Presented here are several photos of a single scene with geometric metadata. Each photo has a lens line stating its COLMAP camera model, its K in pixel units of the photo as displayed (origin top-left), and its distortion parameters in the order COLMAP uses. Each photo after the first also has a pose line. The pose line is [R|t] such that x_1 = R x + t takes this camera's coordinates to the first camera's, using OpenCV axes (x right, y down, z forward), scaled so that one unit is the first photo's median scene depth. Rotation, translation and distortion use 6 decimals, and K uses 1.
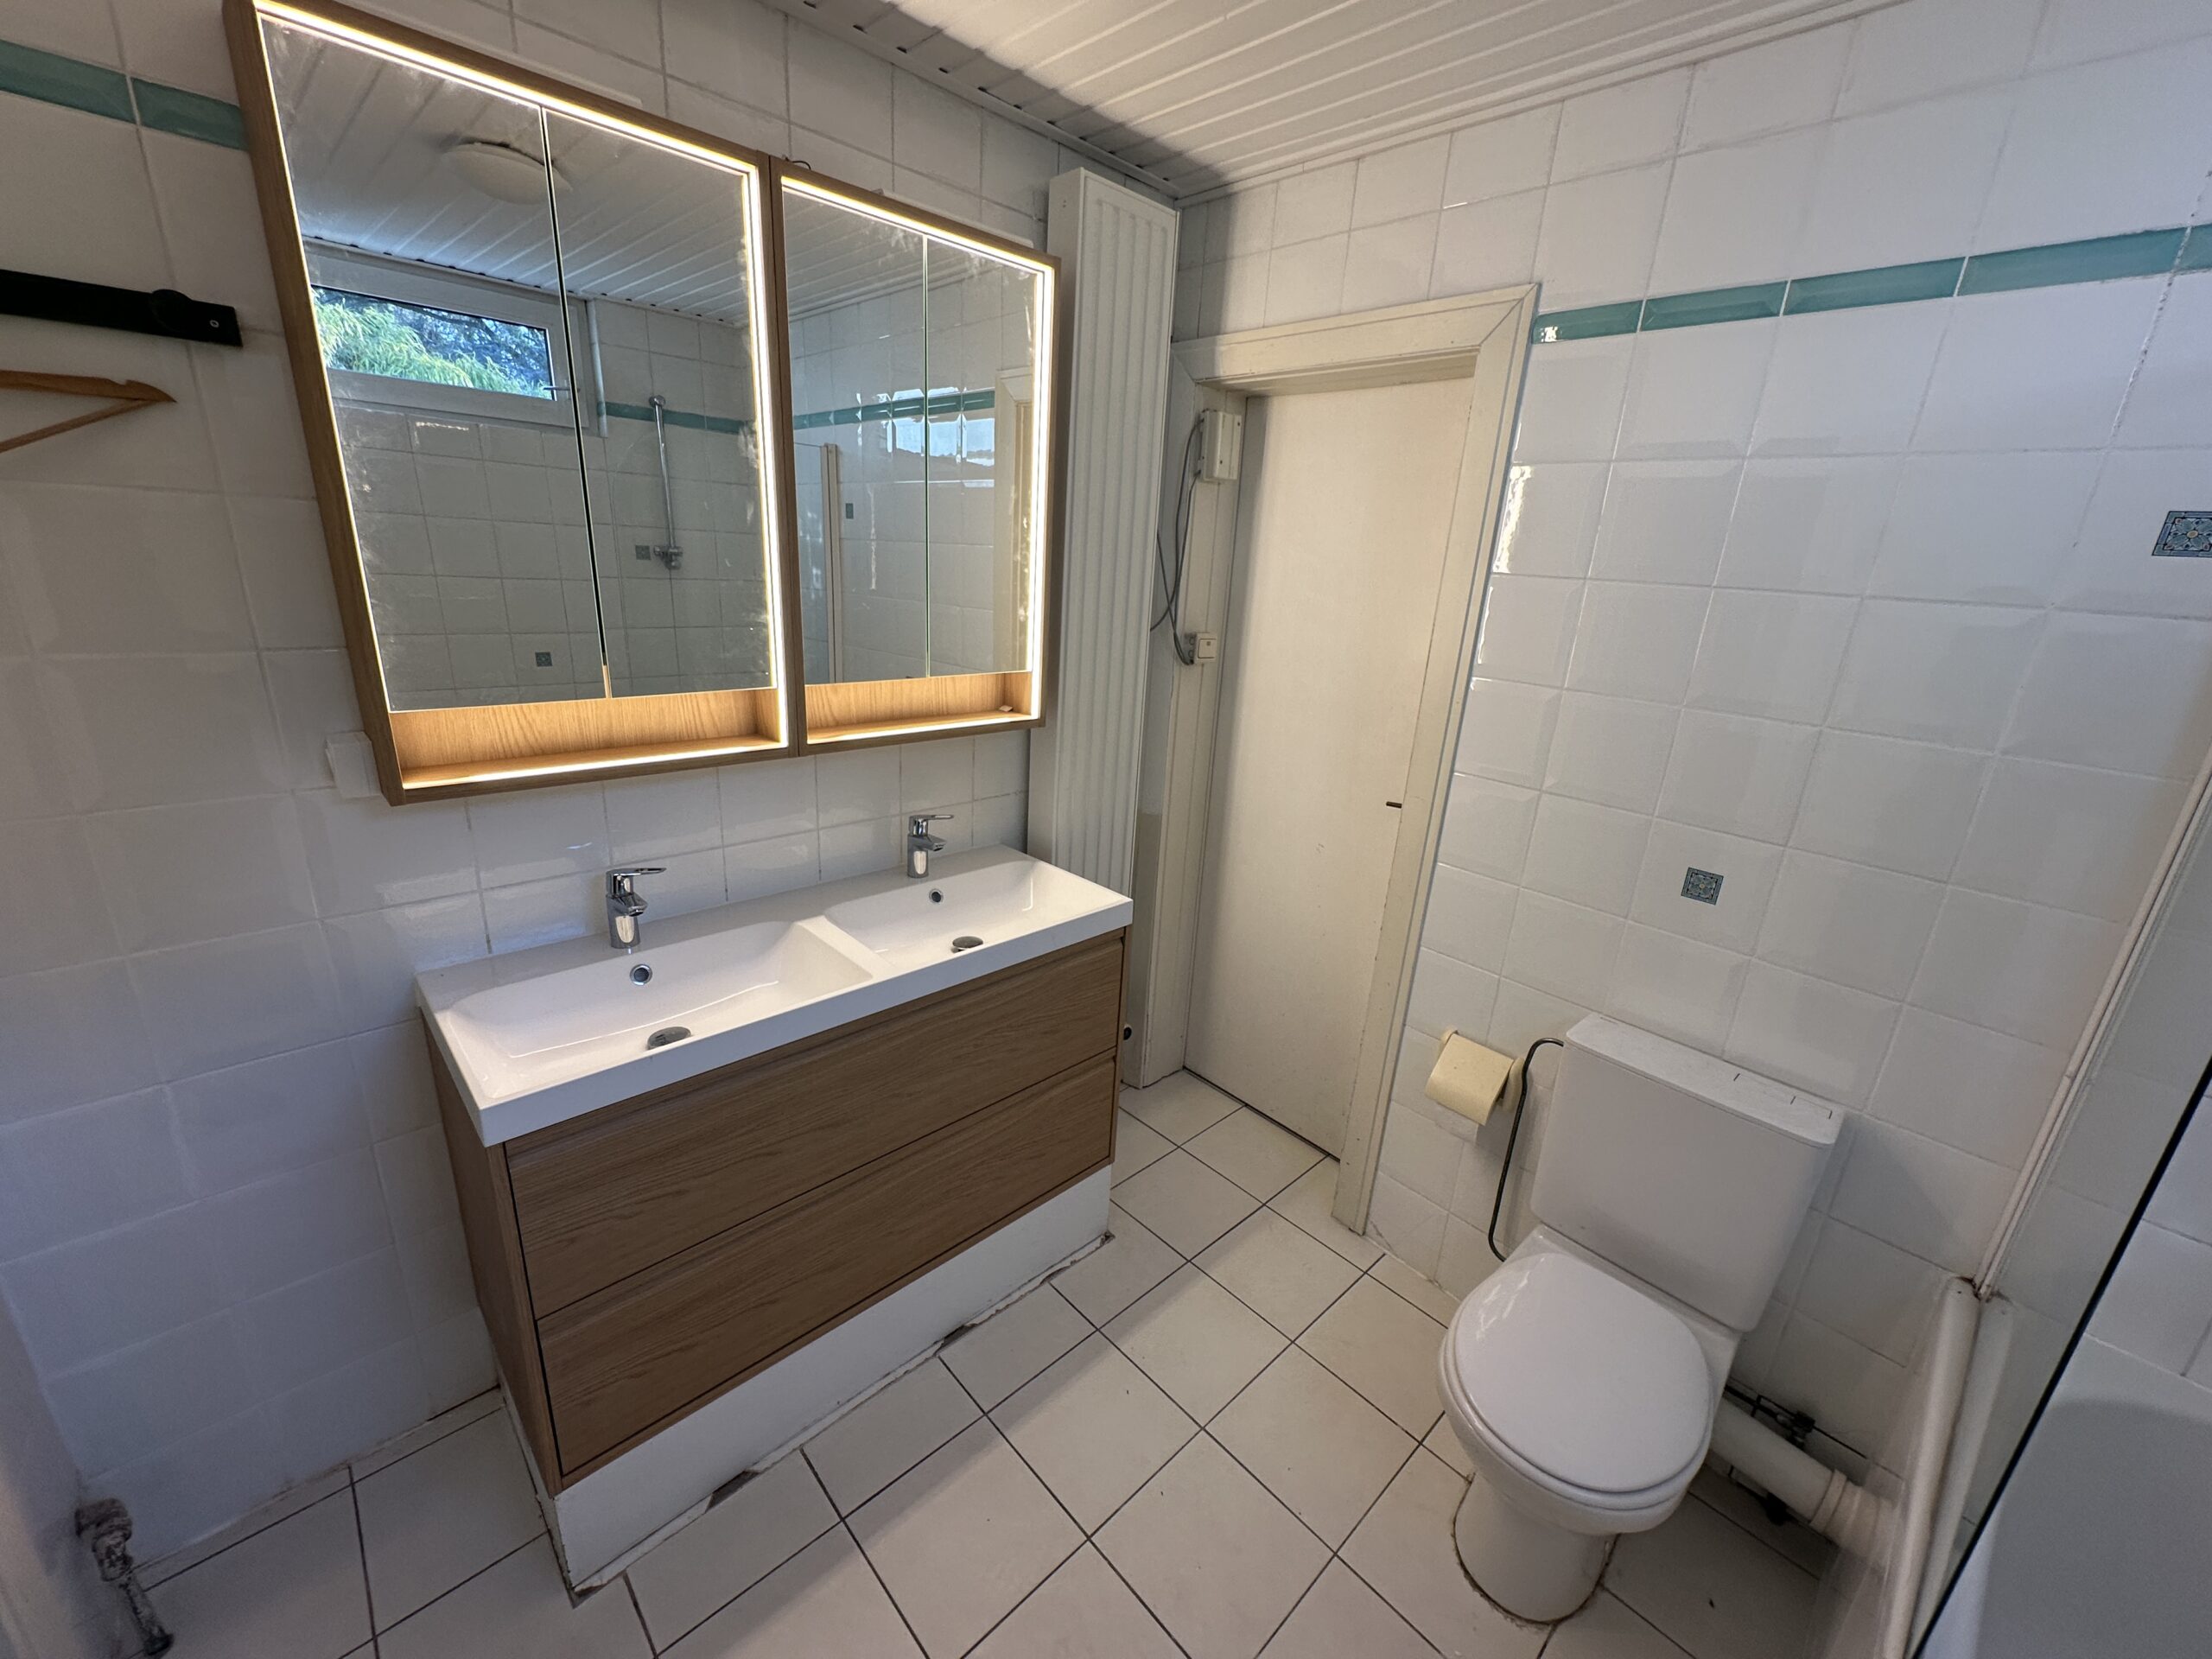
lens RADIAL K [[889.1, 0, 1107.6], [0, 889.1, 831.9], [0, 0, 1]] dist [-0.000502, 0.000102]
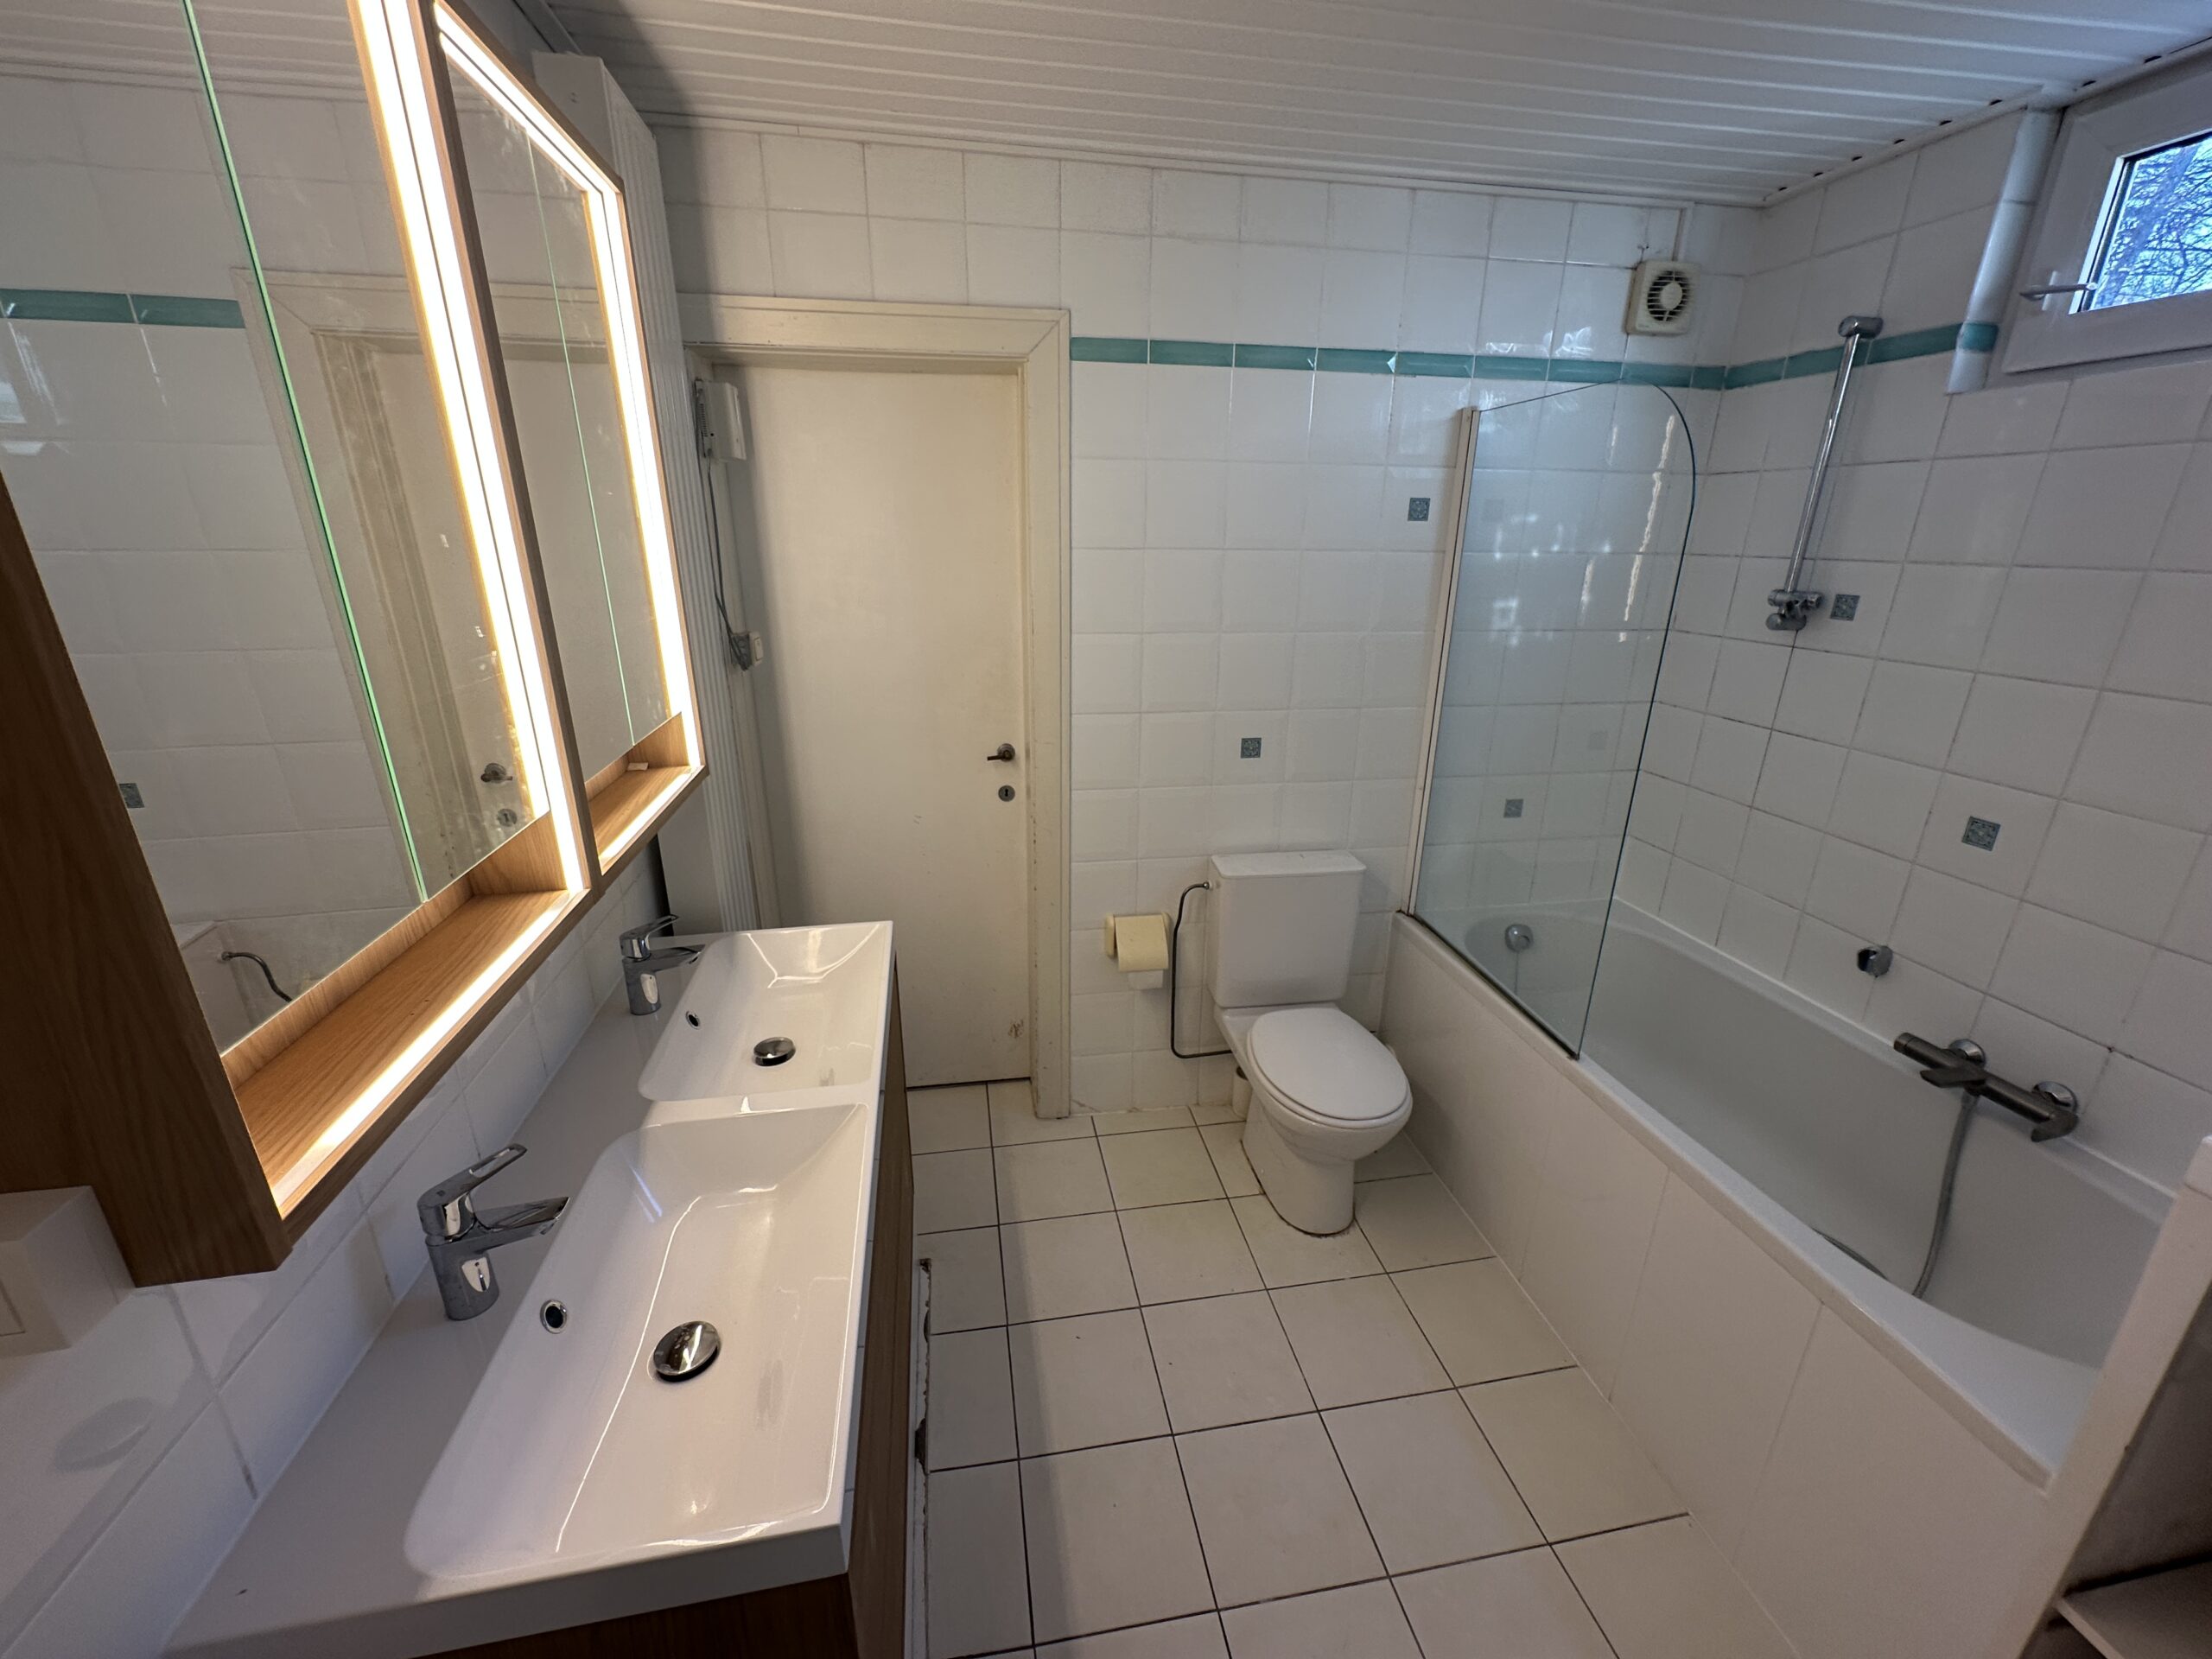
lens RADIAL K [[889.1, 0, 1104.1], [0, 889.1, 831.4], [0, 0, 1]] dist [-0.000502, 0.000102]
pose [[0.551658, -0.317127, 0.771430, -0.614864], [0.274368, 0.942422, 0.191216, -0.147015], [-0.787652, 0.106170, 0.606904, 0.268646]]
